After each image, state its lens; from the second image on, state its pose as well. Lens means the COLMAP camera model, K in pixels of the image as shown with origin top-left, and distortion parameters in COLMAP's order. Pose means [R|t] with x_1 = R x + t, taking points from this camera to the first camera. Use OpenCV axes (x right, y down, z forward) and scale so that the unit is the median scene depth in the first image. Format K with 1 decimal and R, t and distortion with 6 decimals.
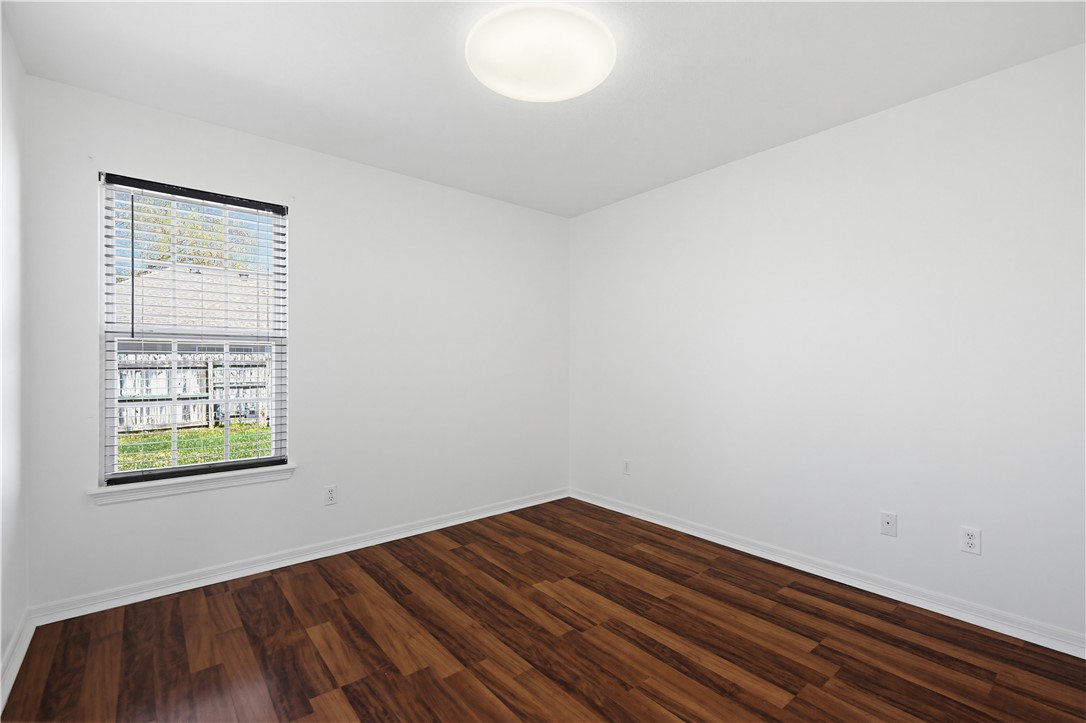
lens RADIAL K [[488.4, 0, 544.3], [0, 488.4, 360.5], [0, 0, 1]] dist [0.014084, -0.003364]
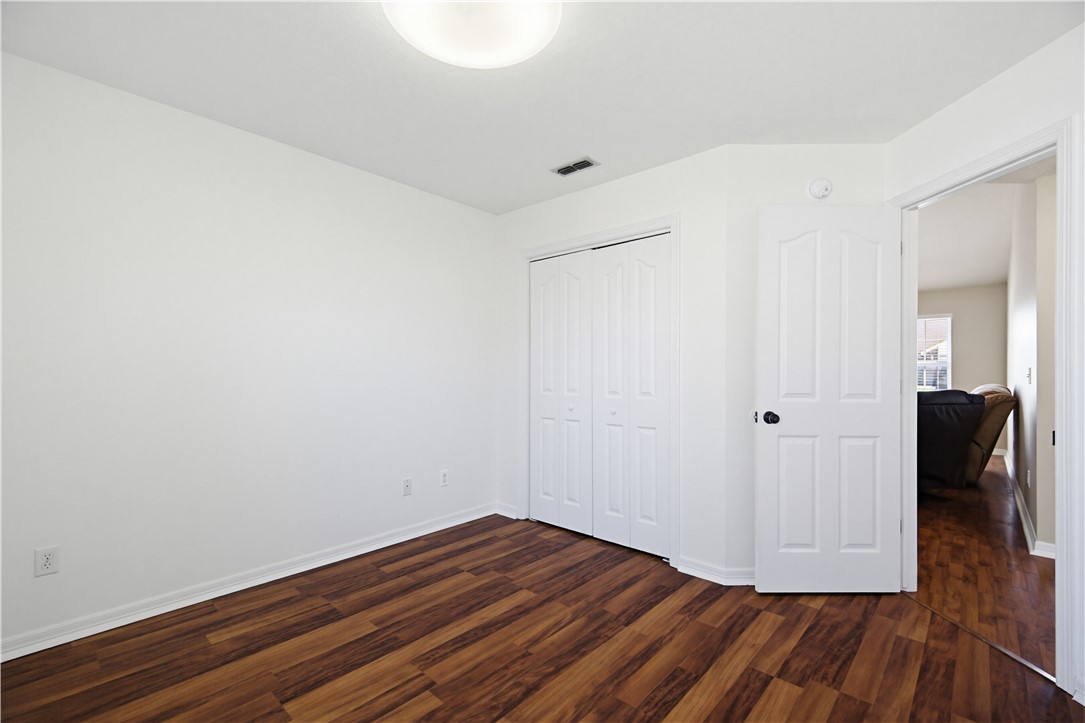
lens RADIAL K [[487.9, 0, 545.4], [0, 487.9, 368.7], [0, 0, 1]] dist [0.014084, -0.003364]
pose [[-0.153537, -0.001024, 0.988142, -0.766669], [-0.006467, 0.999979, 0.000031, 0.002389], [-0.988122, -0.006385, -0.153541, 0.908750]]
